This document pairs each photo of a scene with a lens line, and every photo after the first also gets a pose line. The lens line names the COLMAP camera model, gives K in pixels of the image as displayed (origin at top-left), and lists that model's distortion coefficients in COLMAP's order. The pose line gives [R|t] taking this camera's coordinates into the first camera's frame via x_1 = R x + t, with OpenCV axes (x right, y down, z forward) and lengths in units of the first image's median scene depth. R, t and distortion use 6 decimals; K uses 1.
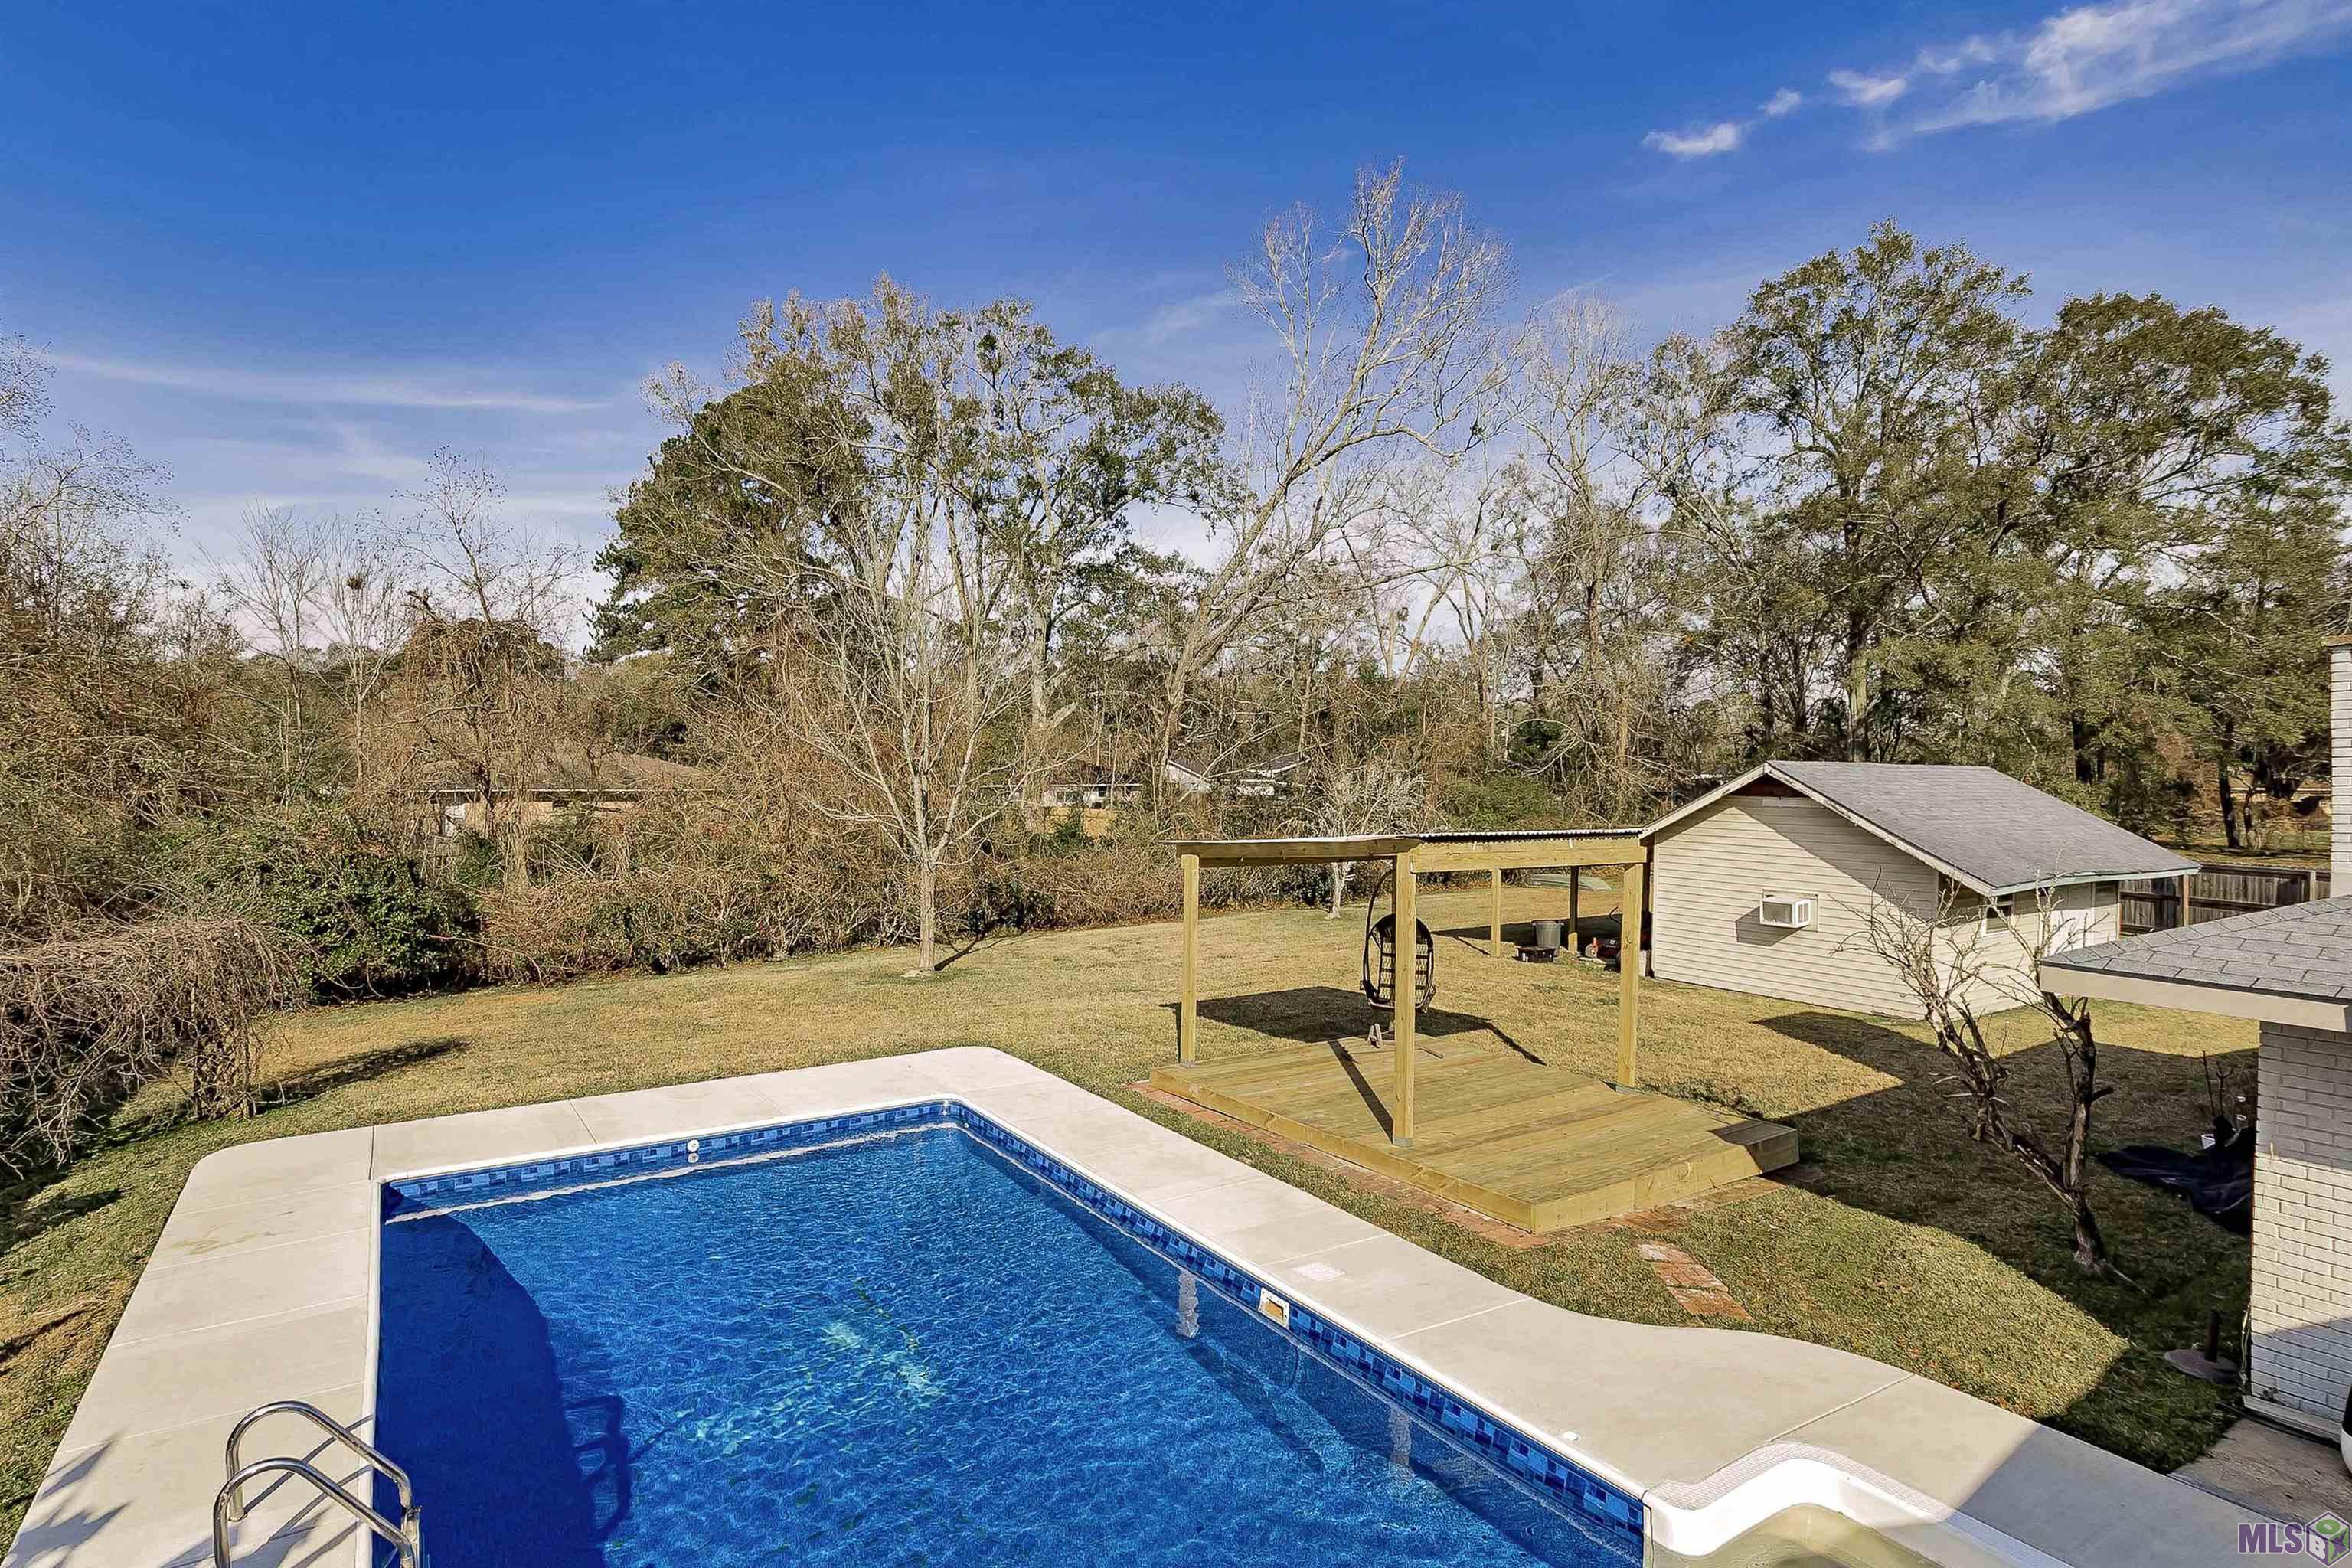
lens RADIAL K [[1229.4, 0, 1174.8], [0, 1229.4, 781.7], [0, 0, 1]] dist [-0.001696, 0.000797]
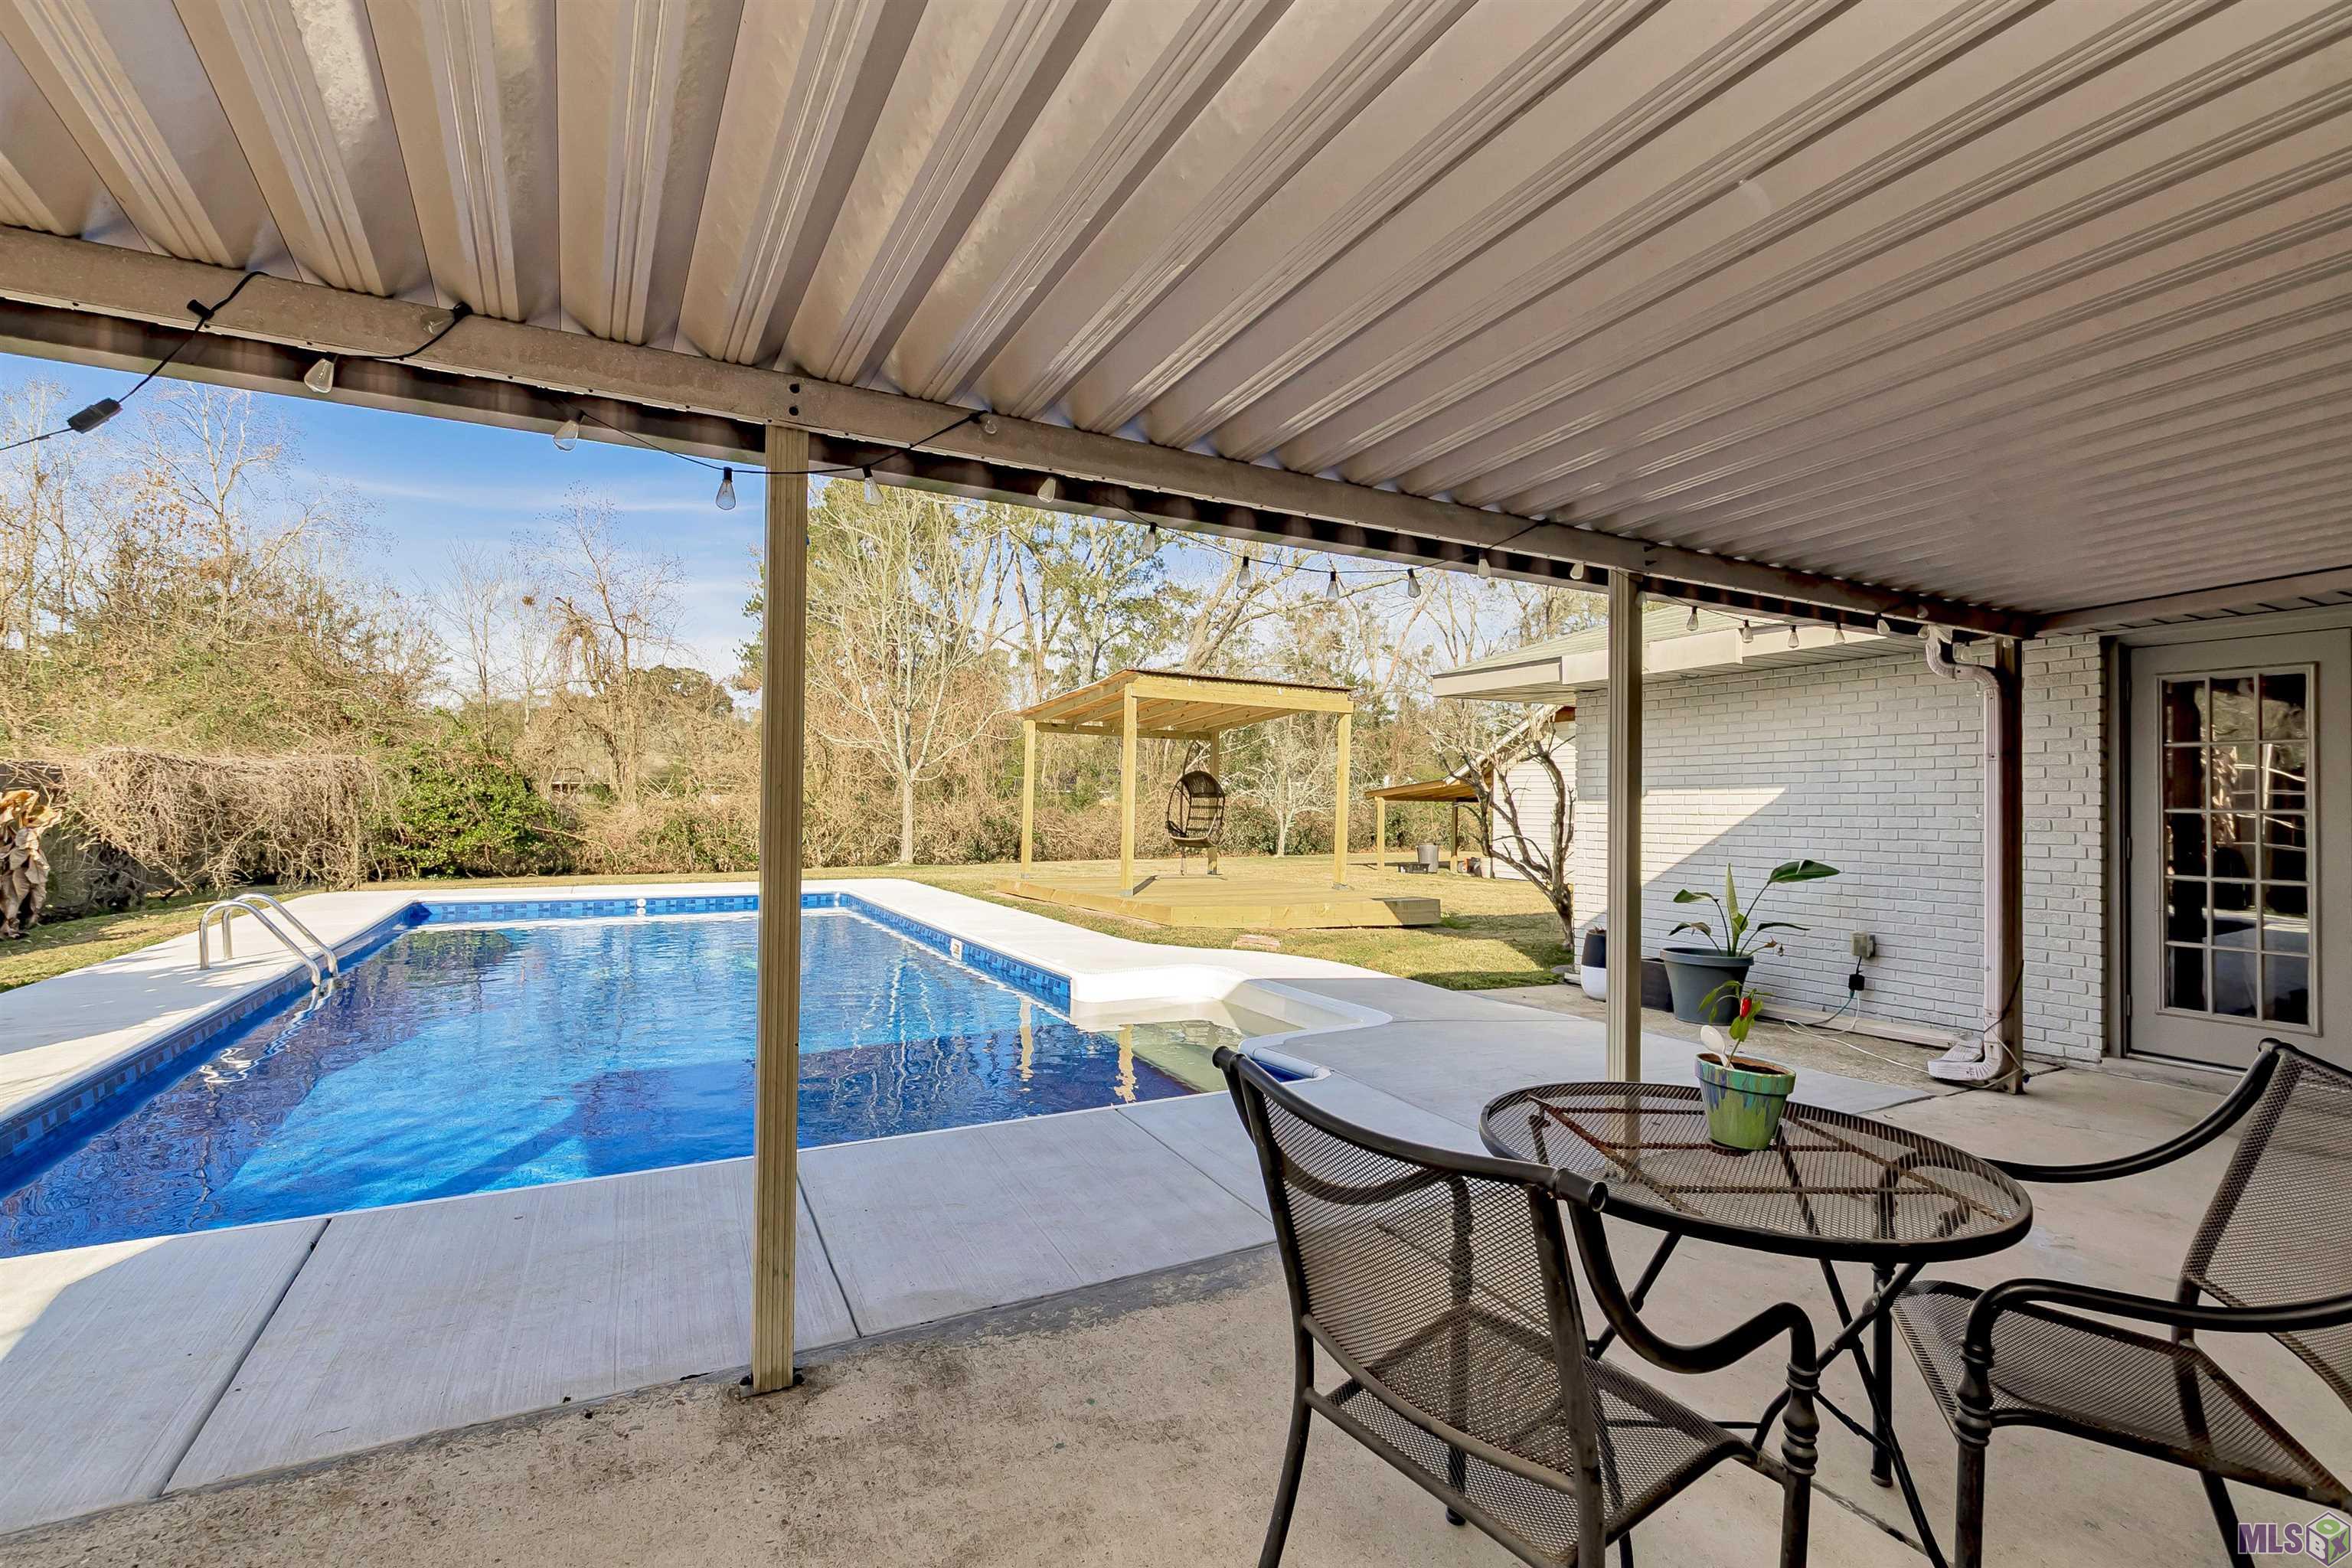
lens RADIAL K [[1073.9, 0, 1177.7], [0, 1073.9, 790.3], [0, 0, 1]] dist [0.001014, -0.000164]
pose [[0.996109, -0.001417, -0.088114, 0.127408], [-0.001190, 0.999563, -0.029525, 0.077855], [0.088118, 0.029515, 0.995673, -0.069038]]
